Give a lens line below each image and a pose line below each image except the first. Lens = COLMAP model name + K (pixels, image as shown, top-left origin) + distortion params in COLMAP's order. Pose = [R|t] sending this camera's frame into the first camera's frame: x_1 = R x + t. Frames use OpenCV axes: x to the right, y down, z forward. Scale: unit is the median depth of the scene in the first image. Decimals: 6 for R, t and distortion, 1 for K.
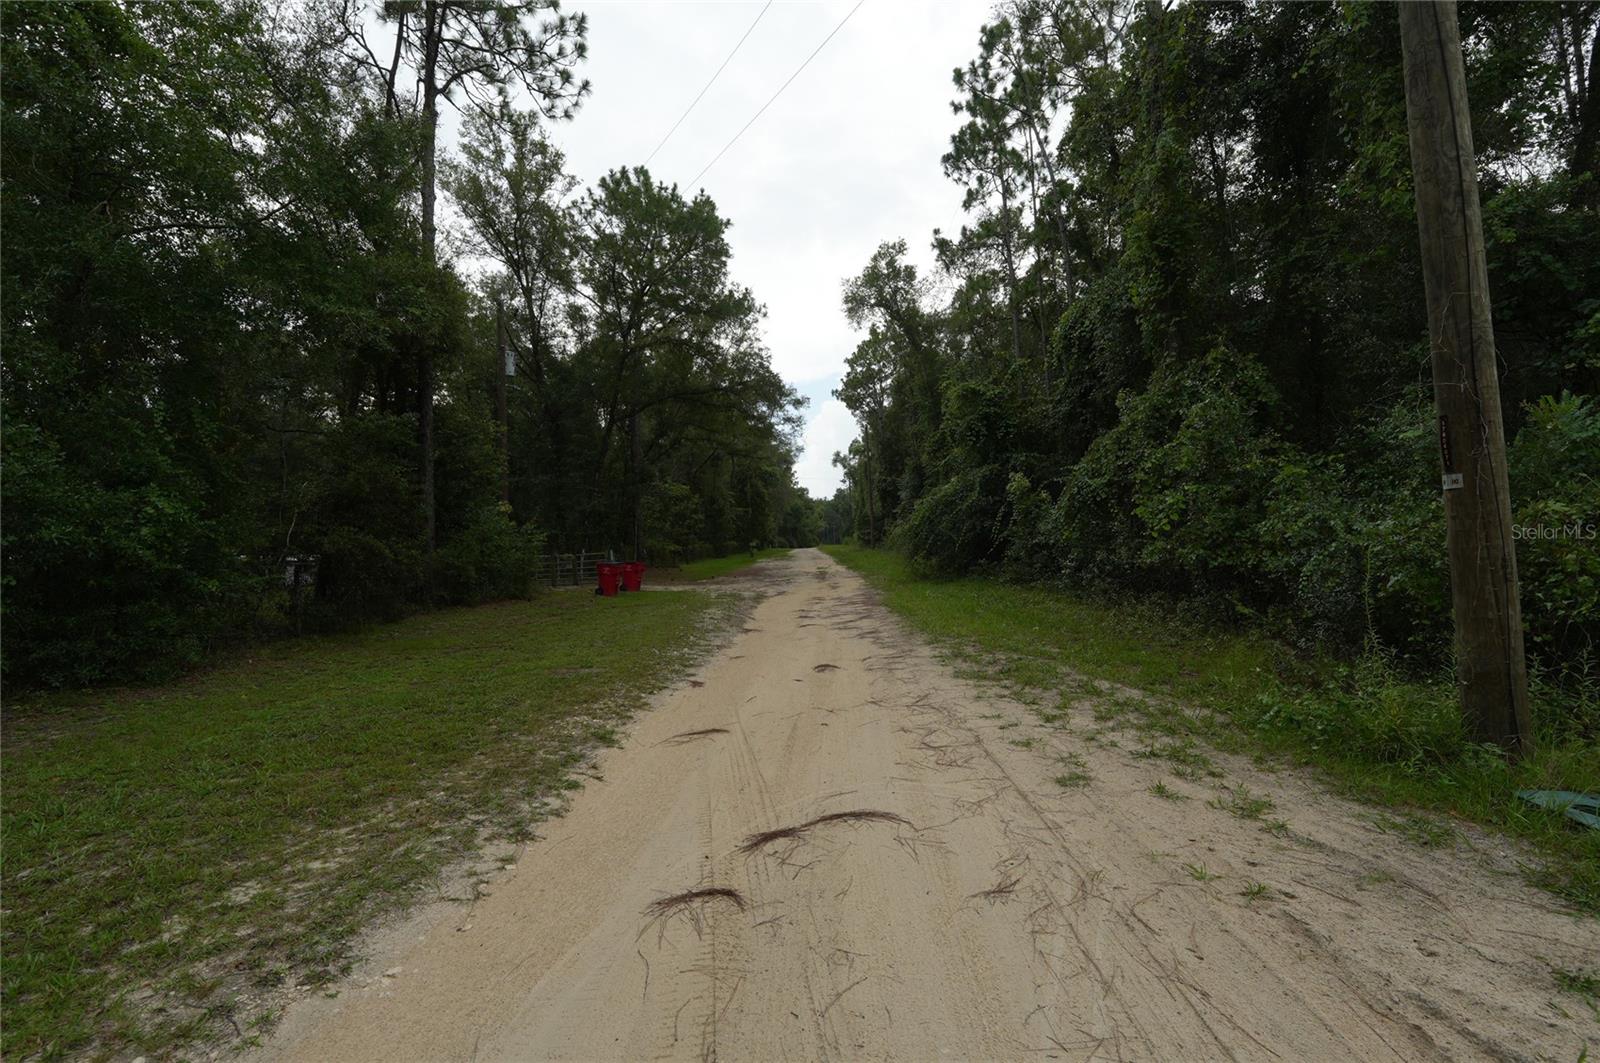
lens RADIAL K [[669.0, 0, 800.0], [0, 669.0, 531.5], [0, 0, 1]] dist [-0.000043, -0.000003]
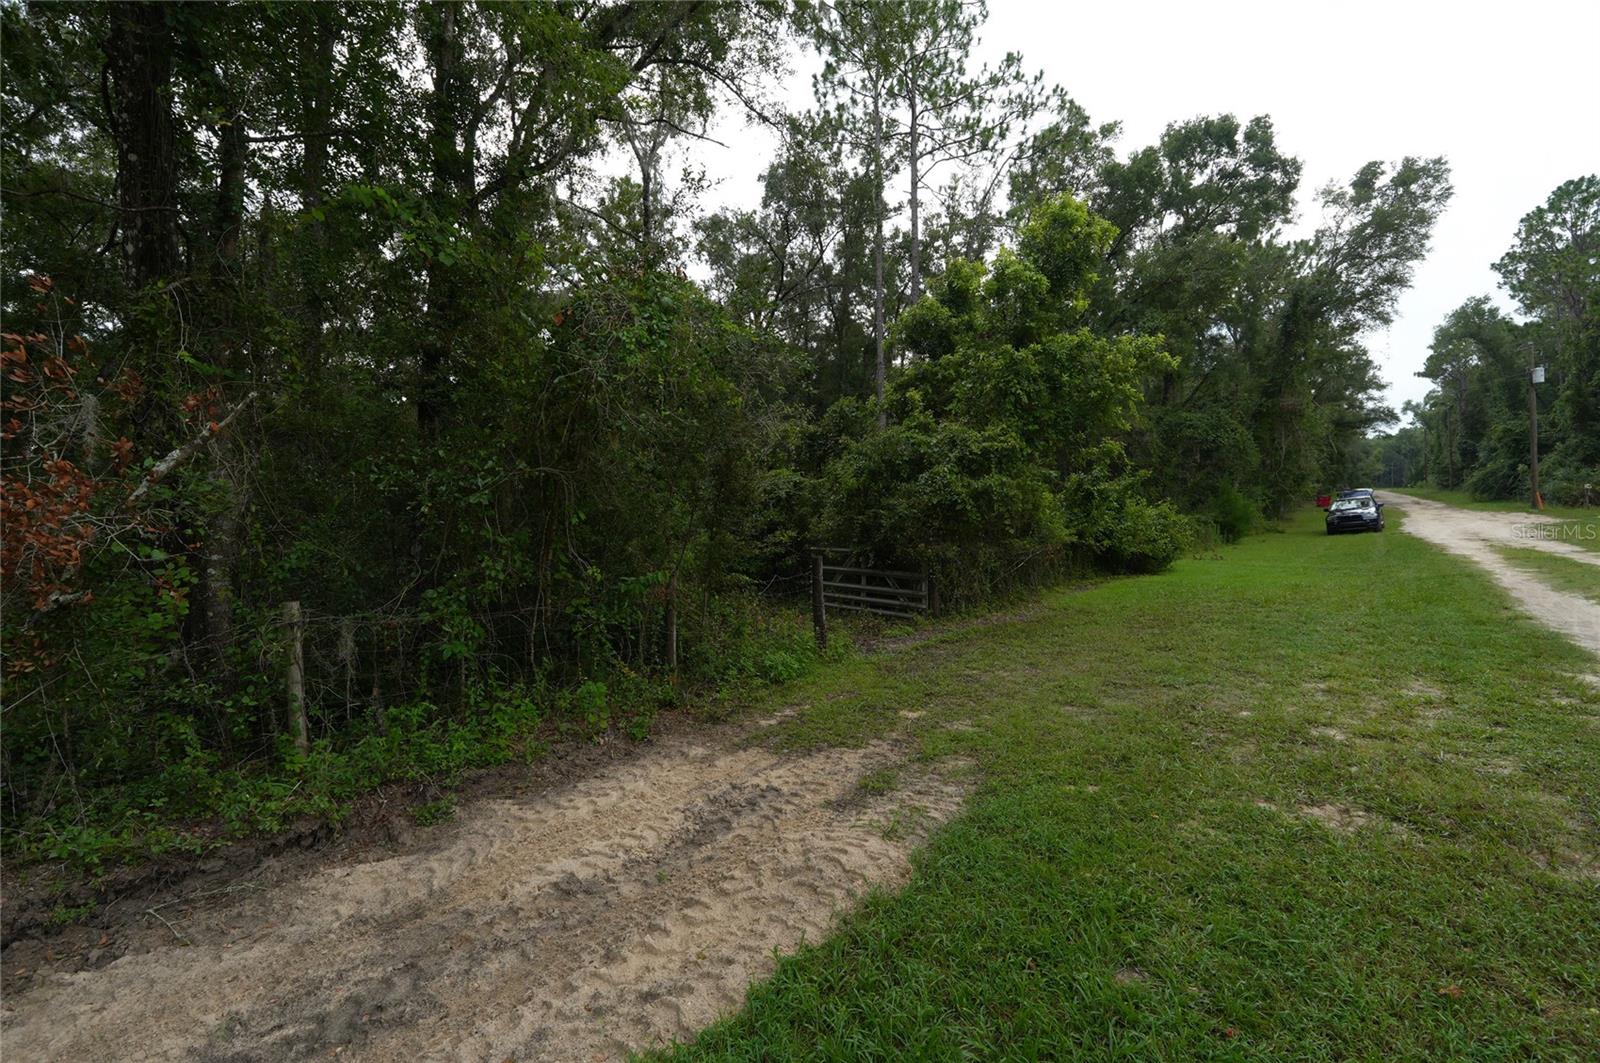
lens RADIAL K [[663.5, 0, 800.0], [0, 663.5, 531.5], [0, 0, 1]] dist [0.001602, 0.000374]
pose [[0.787960, 0.026835, -0.615141, -0.093109], [0.022792, 0.997094, 0.072692, -0.018948], [0.615304, -0.071299, 0.785059, -0.821147]]
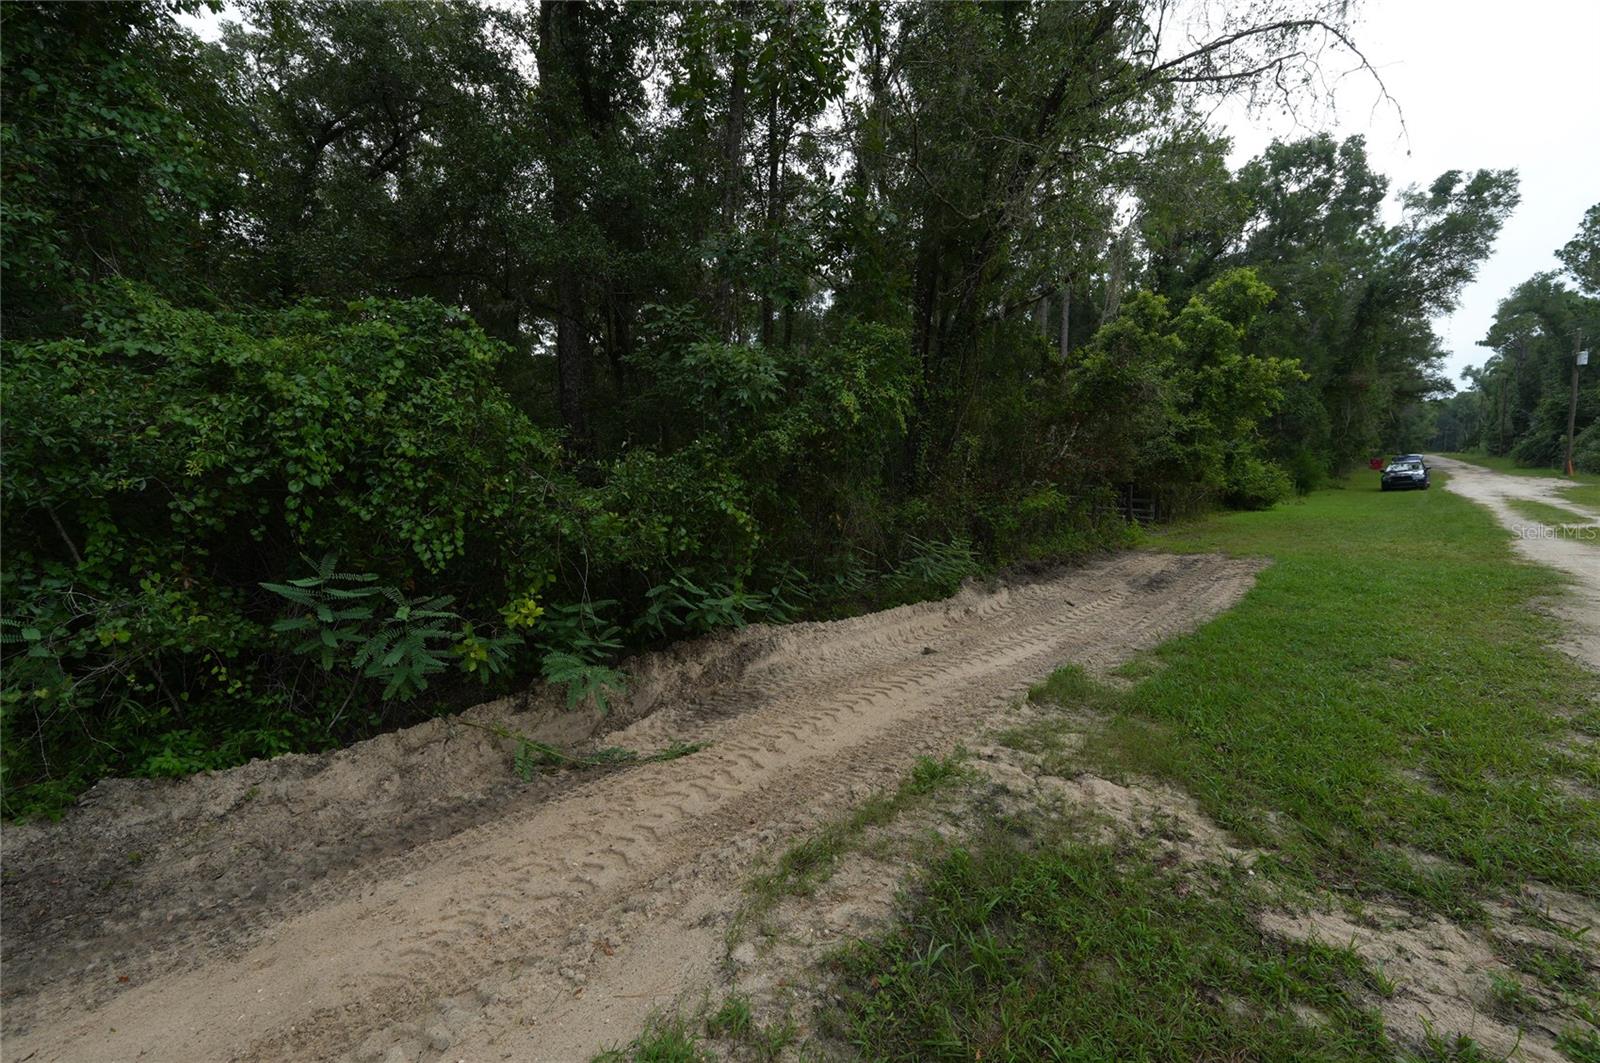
lens RADIAL K [[663.5, 0, 800.0], [0, 663.5, 531.5], [0, 0, 1]] dist [0.001602, 0.000374]
pose [[0.762715, 0.096491, -0.639496, -0.100809], [-0.000798, 0.988947, 0.148267, -0.024732], [0.646734, -0.112575, 0.754362, -0.988612]]
